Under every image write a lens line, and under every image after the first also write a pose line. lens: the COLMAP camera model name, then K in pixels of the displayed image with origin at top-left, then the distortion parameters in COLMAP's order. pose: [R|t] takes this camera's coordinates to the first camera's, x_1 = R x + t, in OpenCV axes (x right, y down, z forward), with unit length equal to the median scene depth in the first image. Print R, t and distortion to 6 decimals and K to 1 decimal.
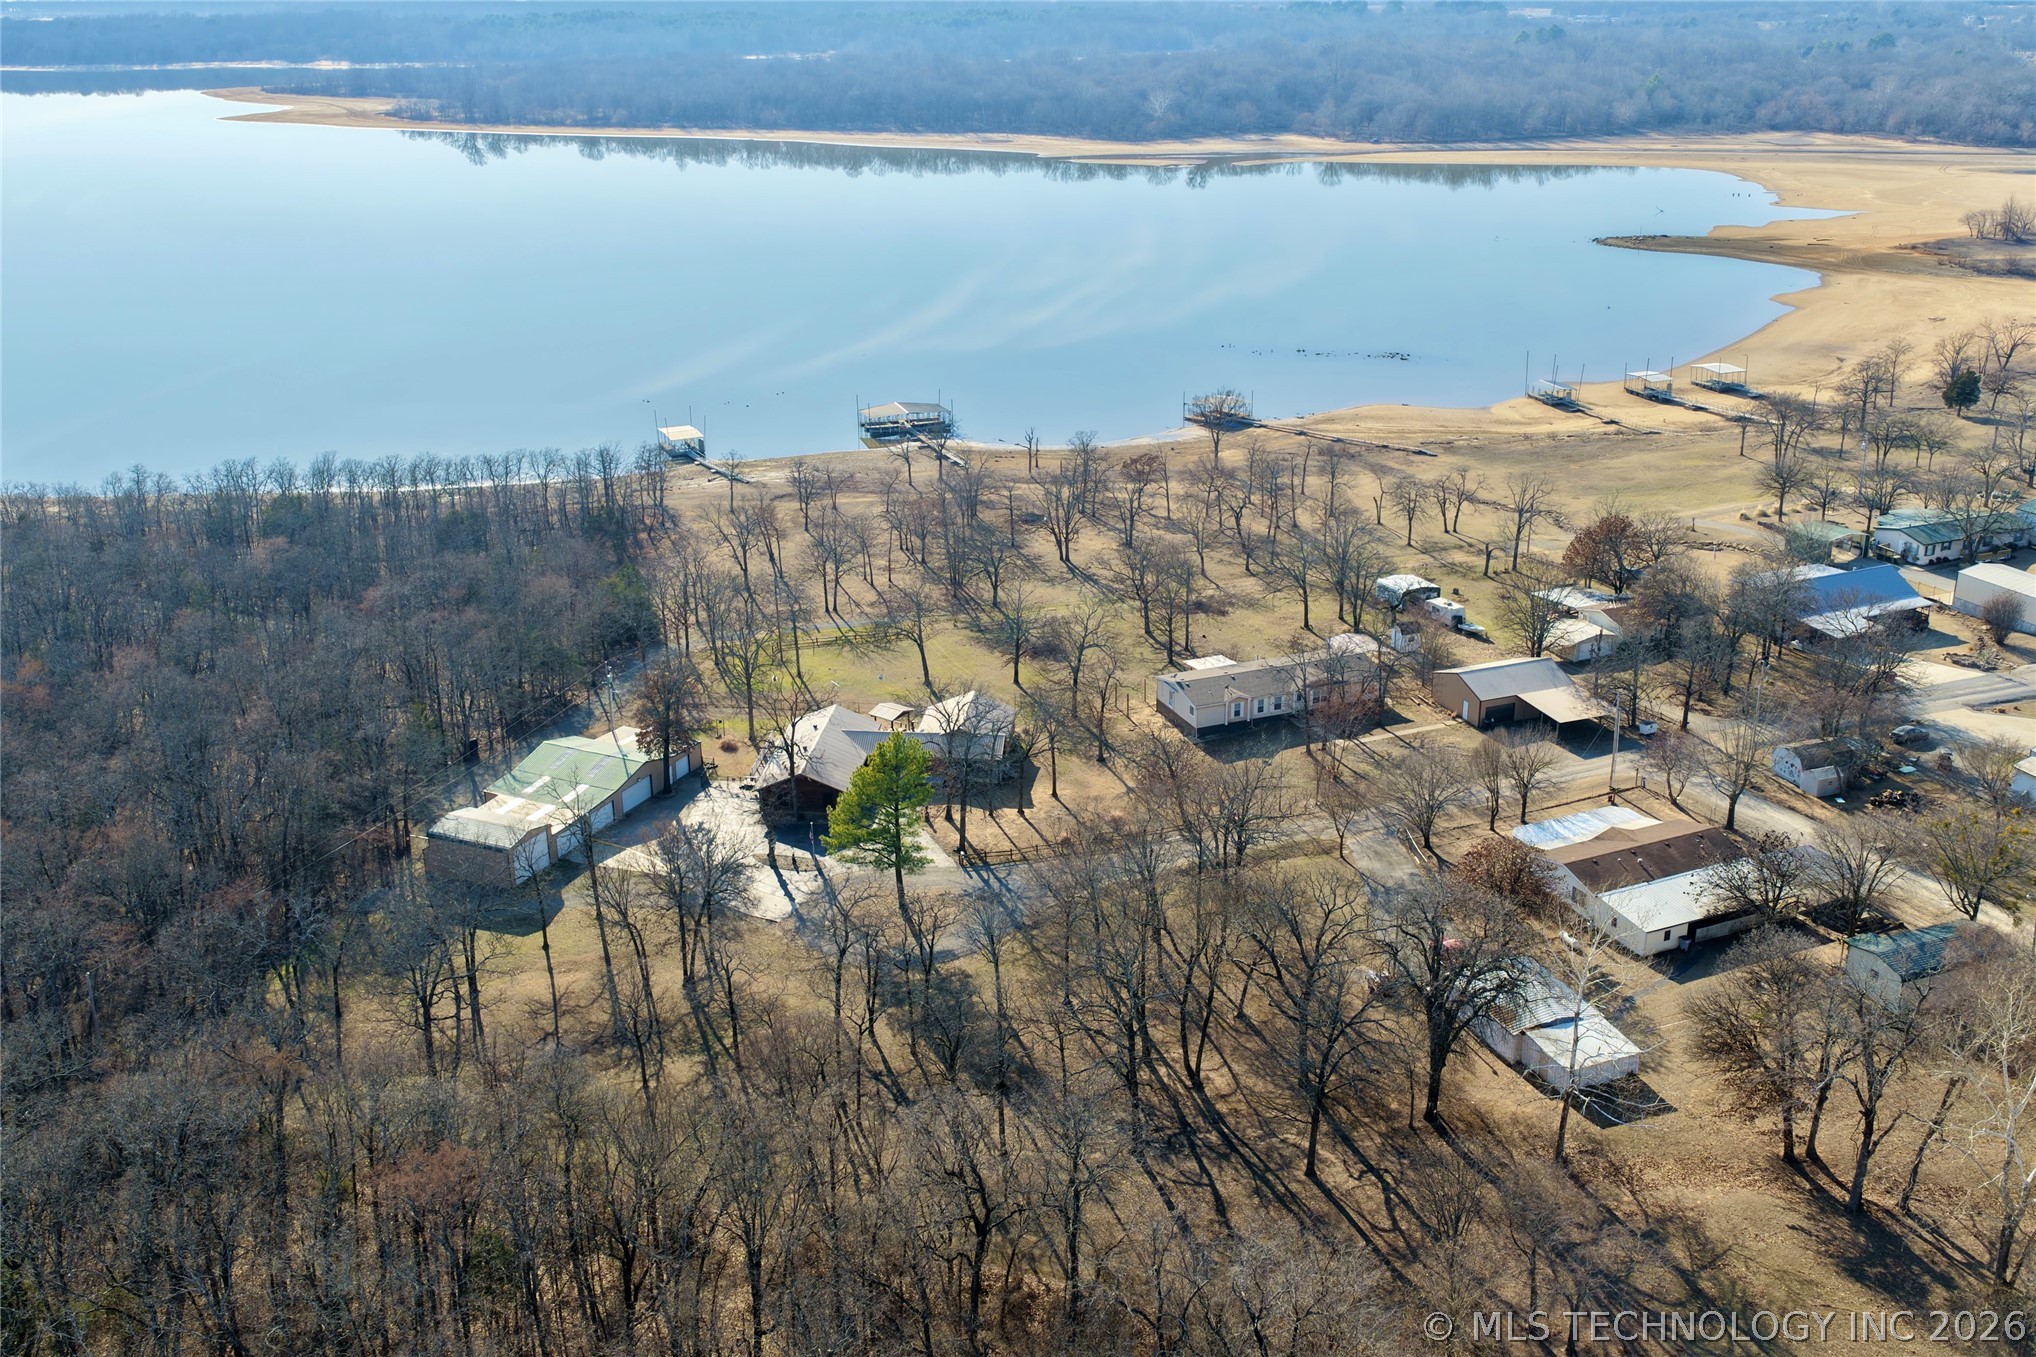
lens RADIAL K [[1913.9, 0, 1023.9], [0, 1913.9, 673.4], [0, 0, 1]] dist [-0.010981, 0.018314]
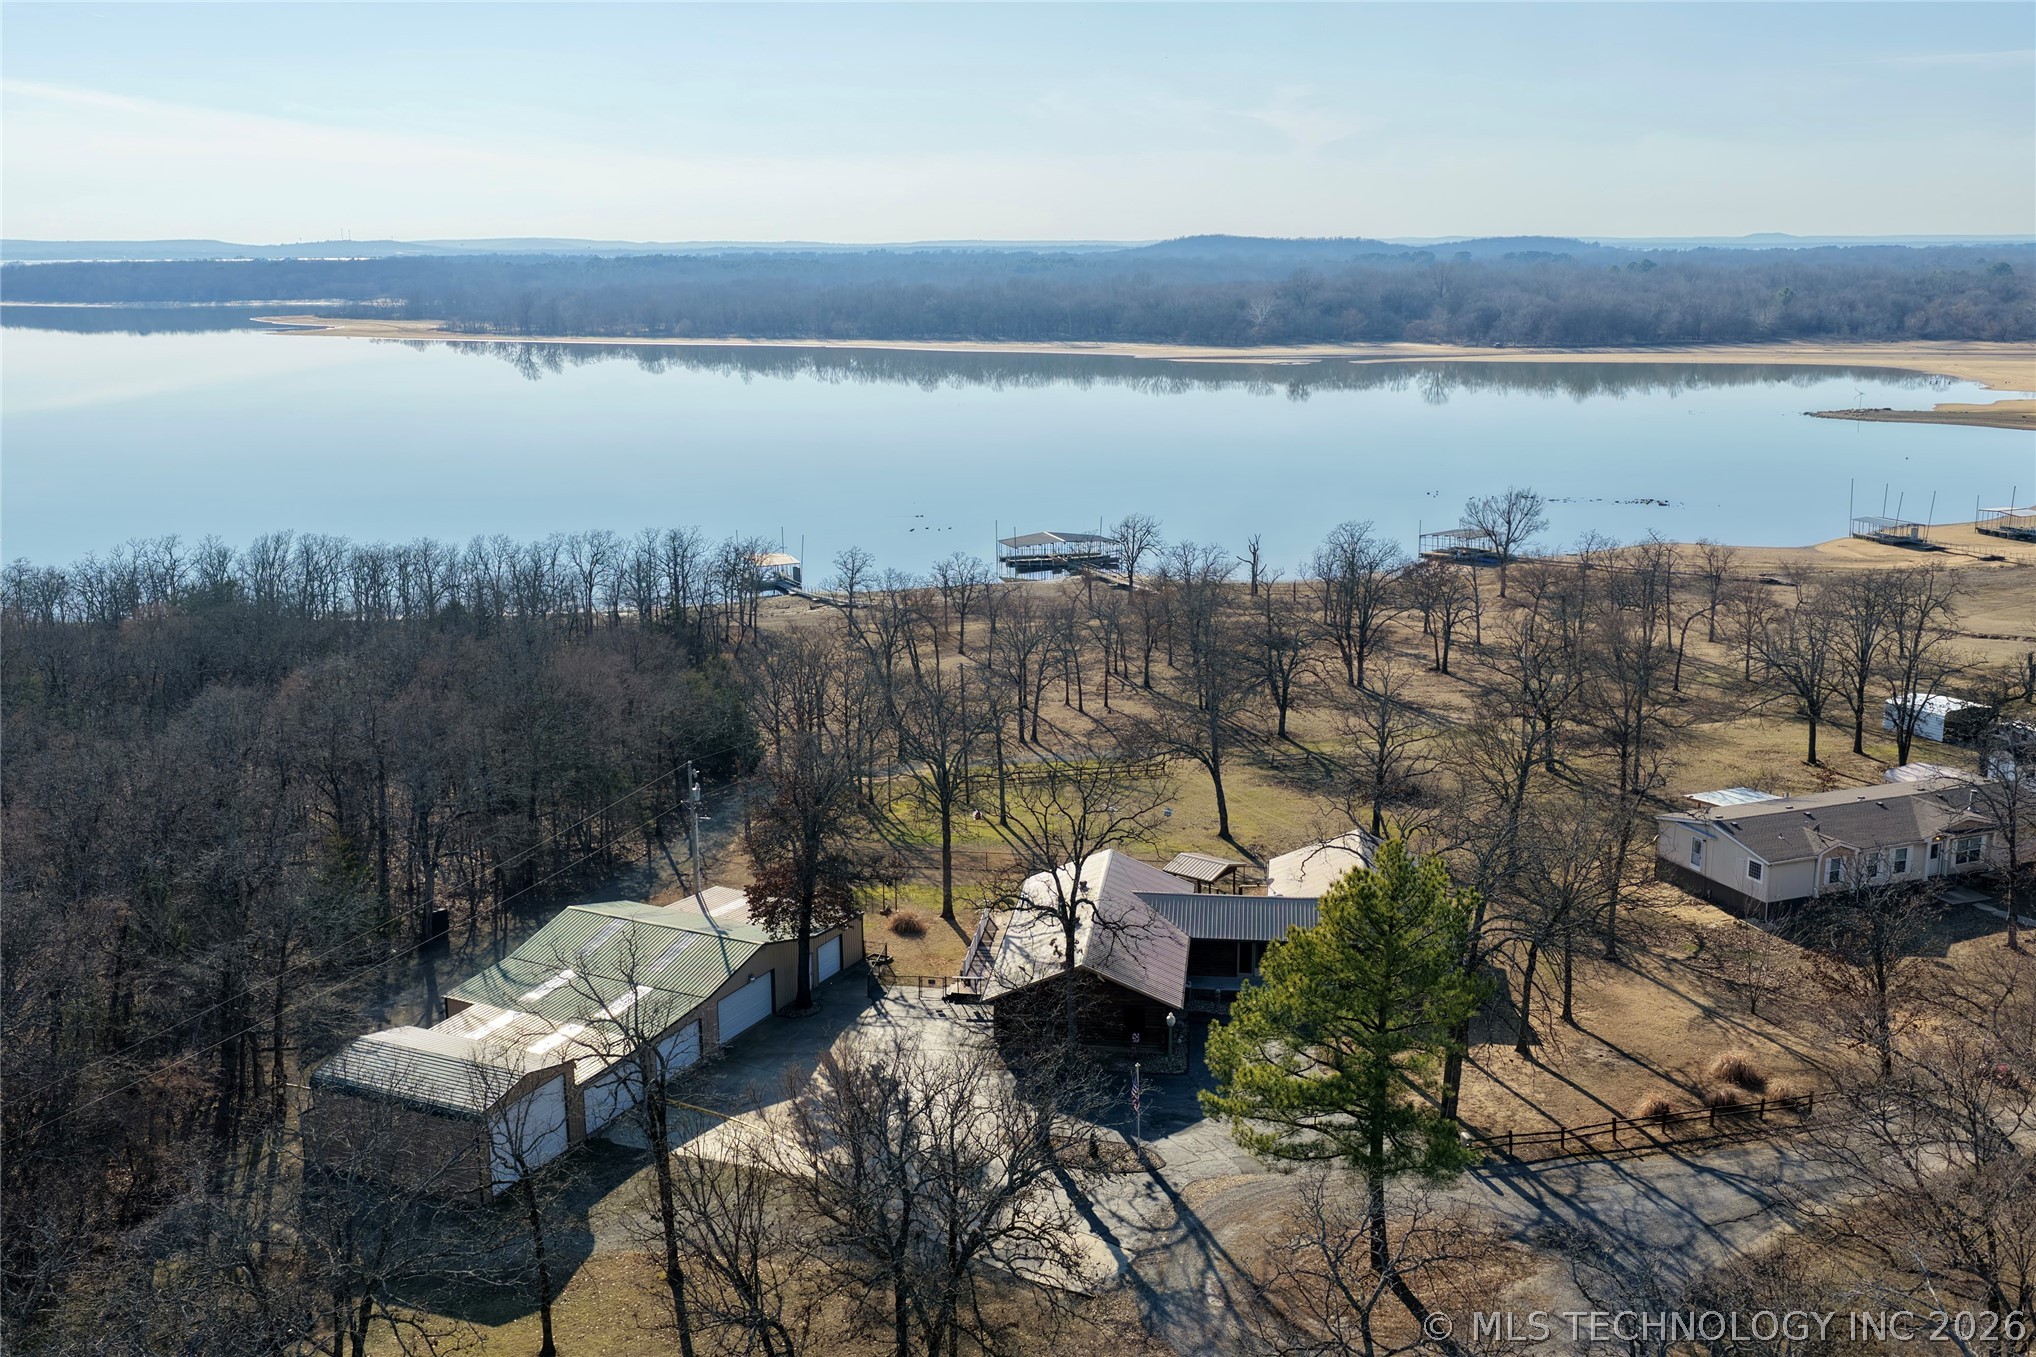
lens RADIAL K [[1913.9, 0, 1023.9], [0, 1913.9, 673.4], [0, 0, 1]] dist [-0.010981, 0.018314]
pose [[0.999760, 0.006861, -0.020811, -0.106988], [-0.009699, 0.990171, -0.139525, 0.040790], [0.019649, 0.139693, 0.990000, 0.439594]]
